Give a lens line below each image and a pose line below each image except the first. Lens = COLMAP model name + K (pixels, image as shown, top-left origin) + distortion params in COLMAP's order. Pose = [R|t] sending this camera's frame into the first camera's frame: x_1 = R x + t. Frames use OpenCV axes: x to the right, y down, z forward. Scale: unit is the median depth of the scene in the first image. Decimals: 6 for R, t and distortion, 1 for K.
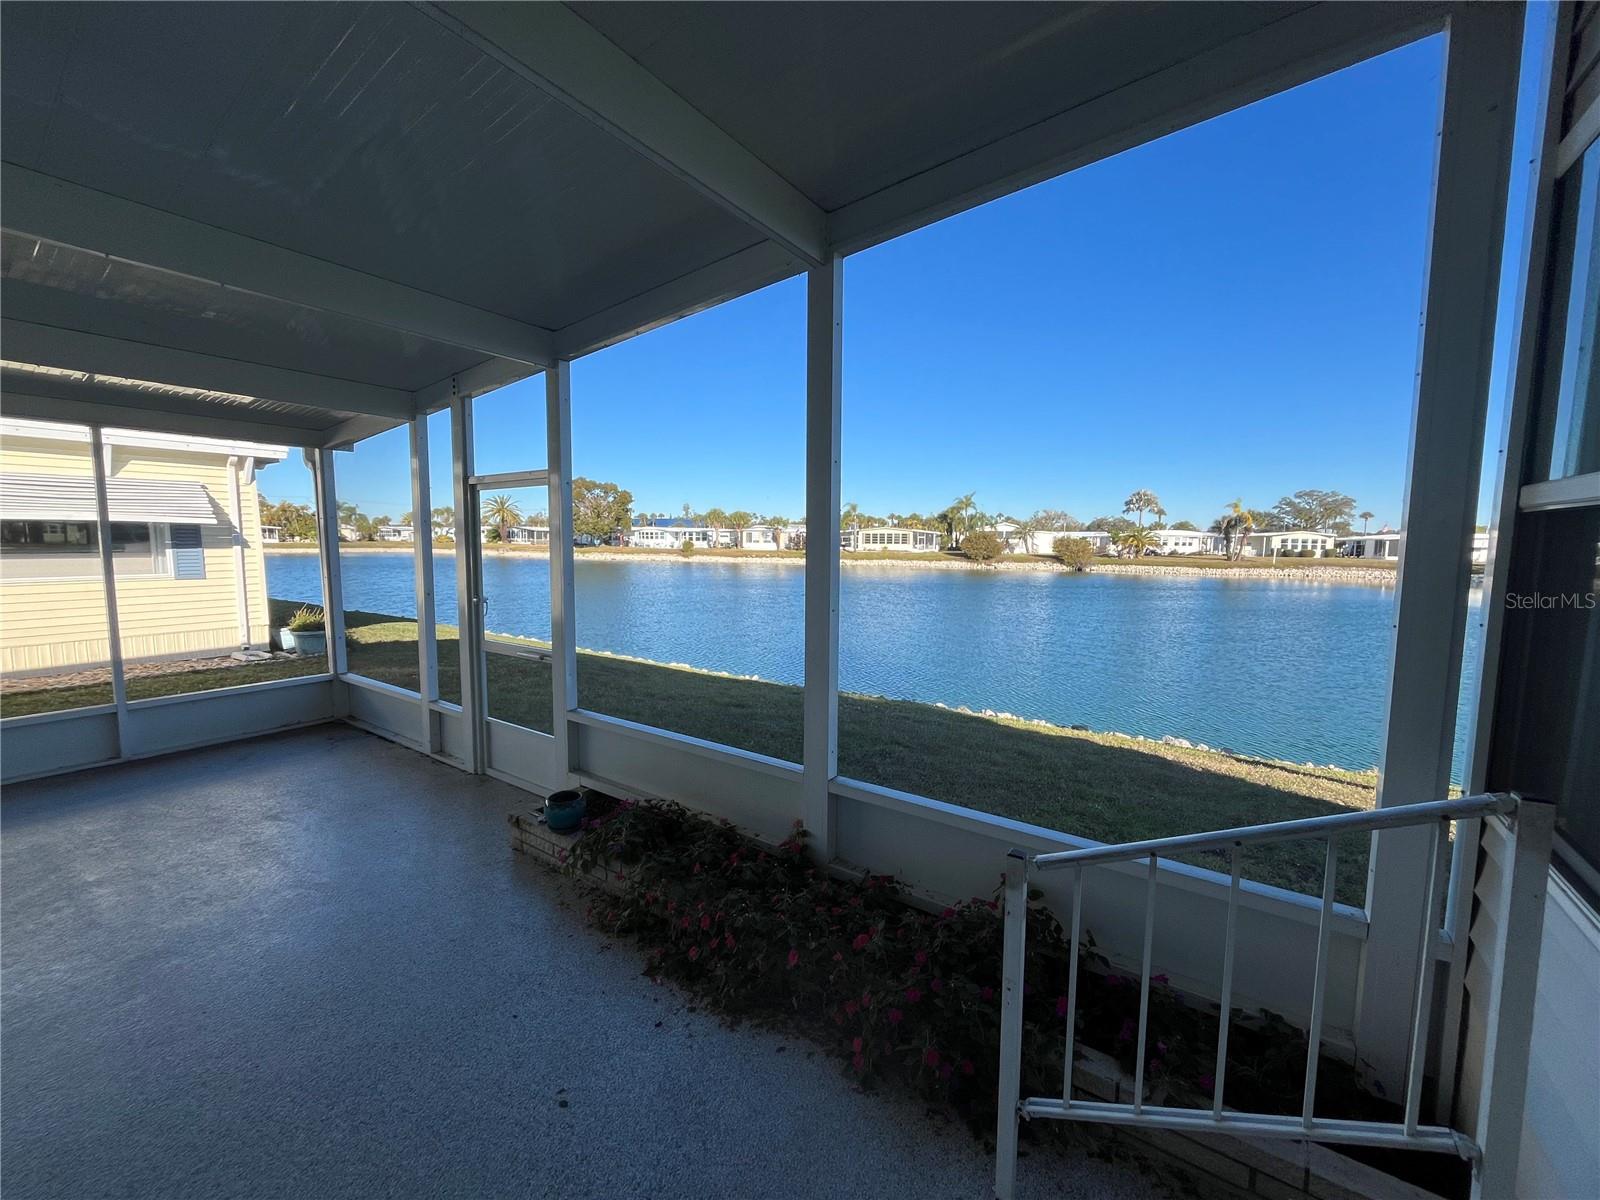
lens RADIAL K [[643.4, 0, 797.4], [0, 643.4, 599.4], [0, 0, 1]] dist [-0.003125, -0.000412]
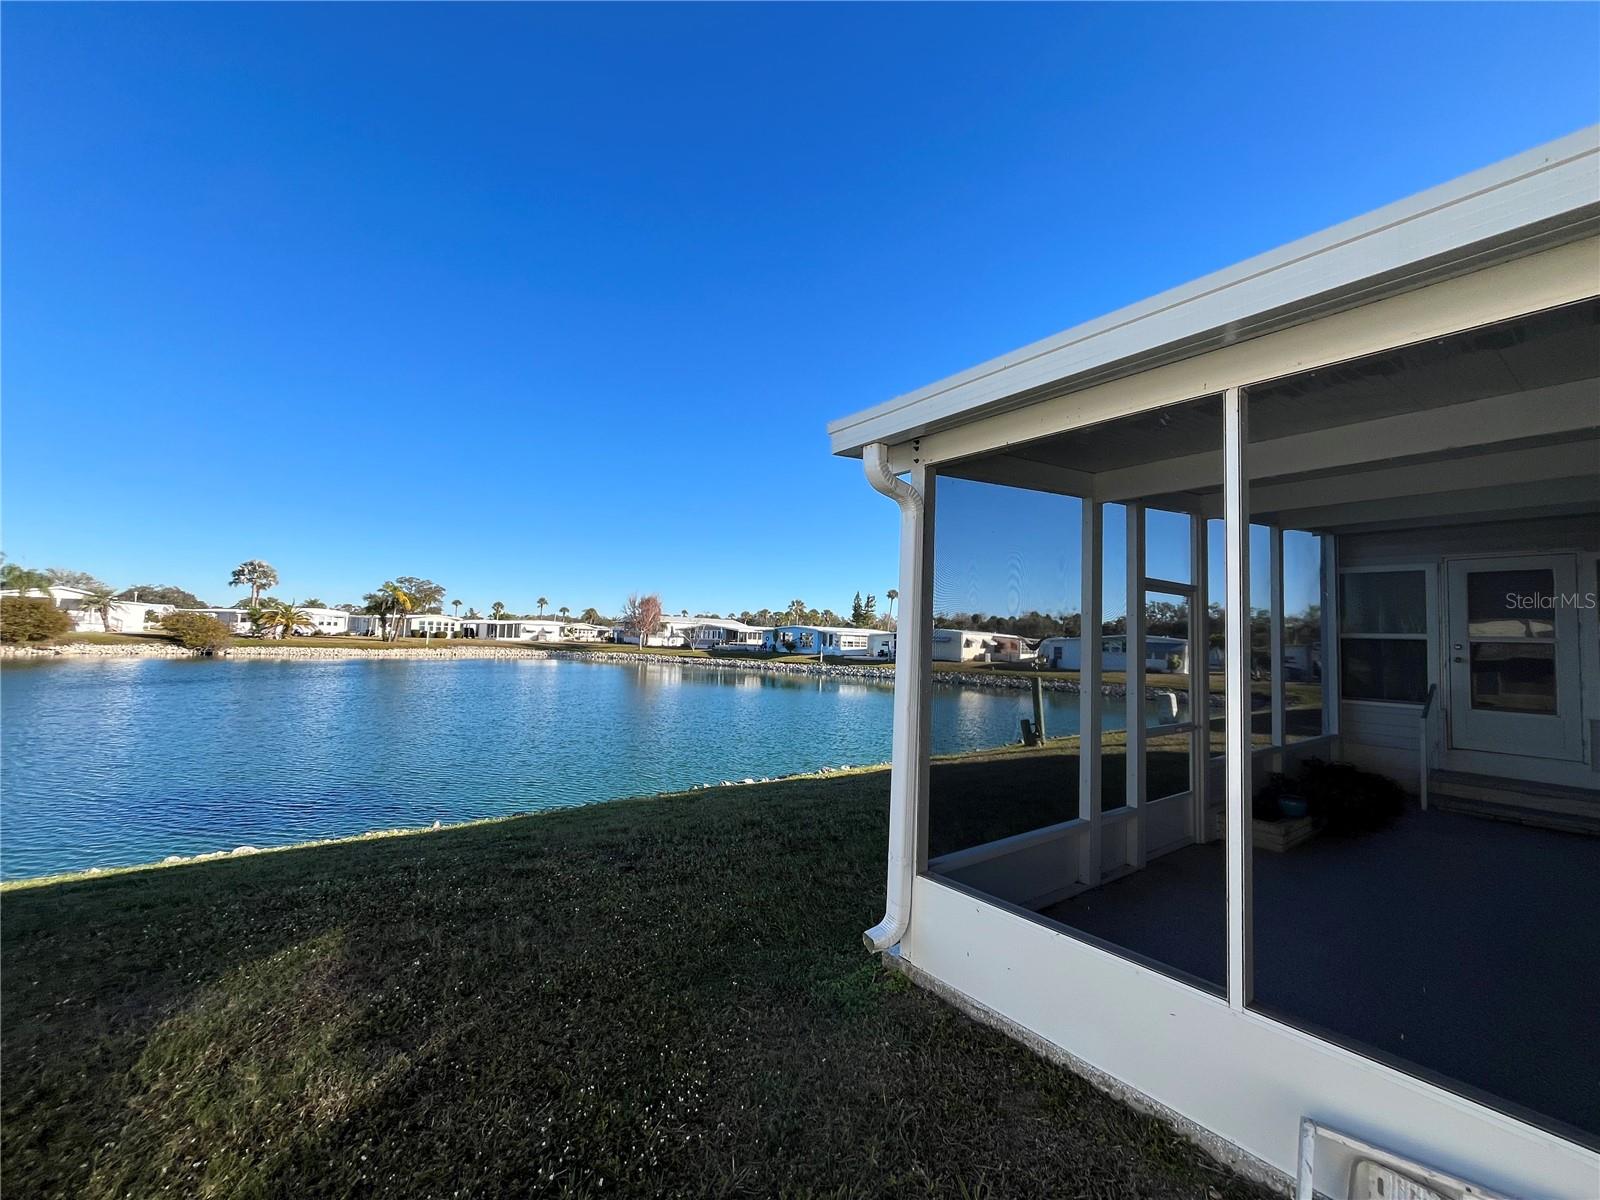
lens RADIAL K [[643.4, 0, 797.4], [0, 643.4, 599.4], [0, 0, 1]] dist [-0.003125, -0.000412]
pose [[0.305115, 0.059384, 0.950462, -0.083794], [0.058690, 0.994984, -0.081006, -0.004873], [-0.950505, 0.080499, 0.300099, 0.059989]]
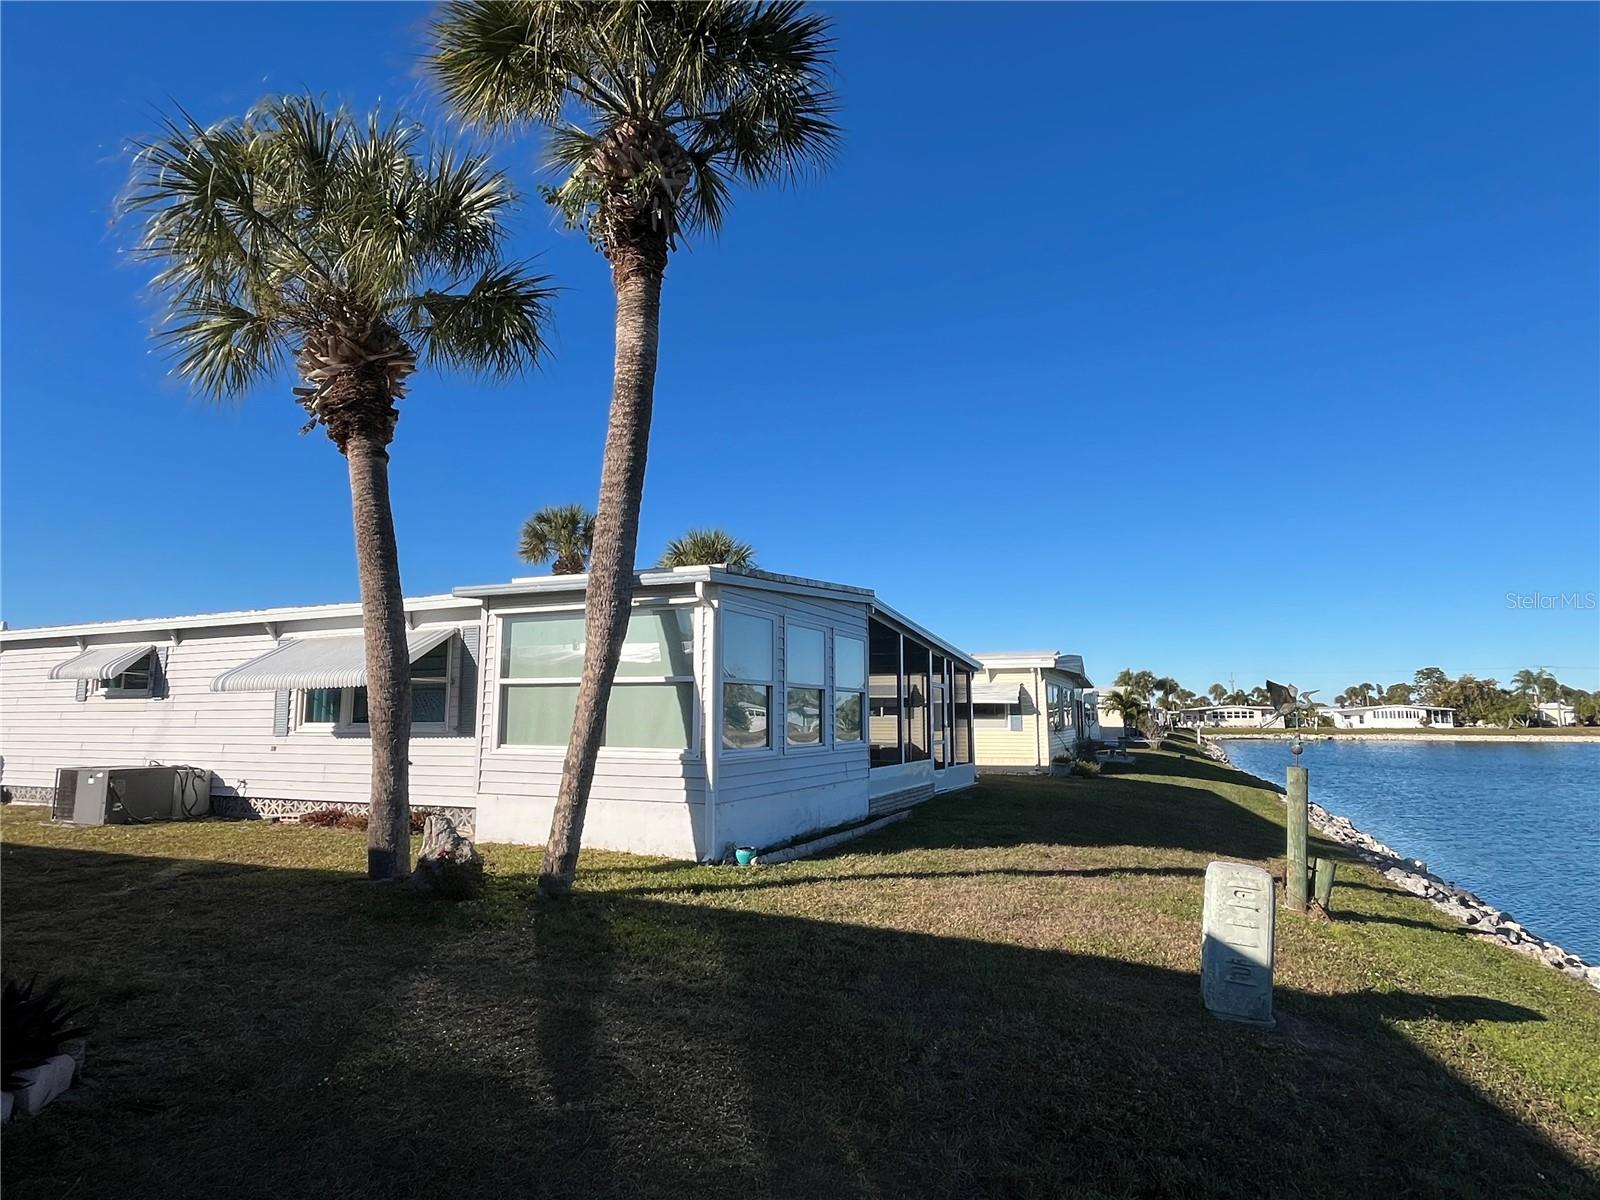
lens RADIAL K [[884.3, 0, 800.0], [0, 884.3, 600.0], [0, 0, 1]] dist [-0.000364, 0.000752]
pose [[0.195802, -0.141926, -0.970319, 0.160158], [-0.088587, 0.982866, -0.161638, 0.006911], [0.976634, 0.117607, 0.179874, -0.018111]]
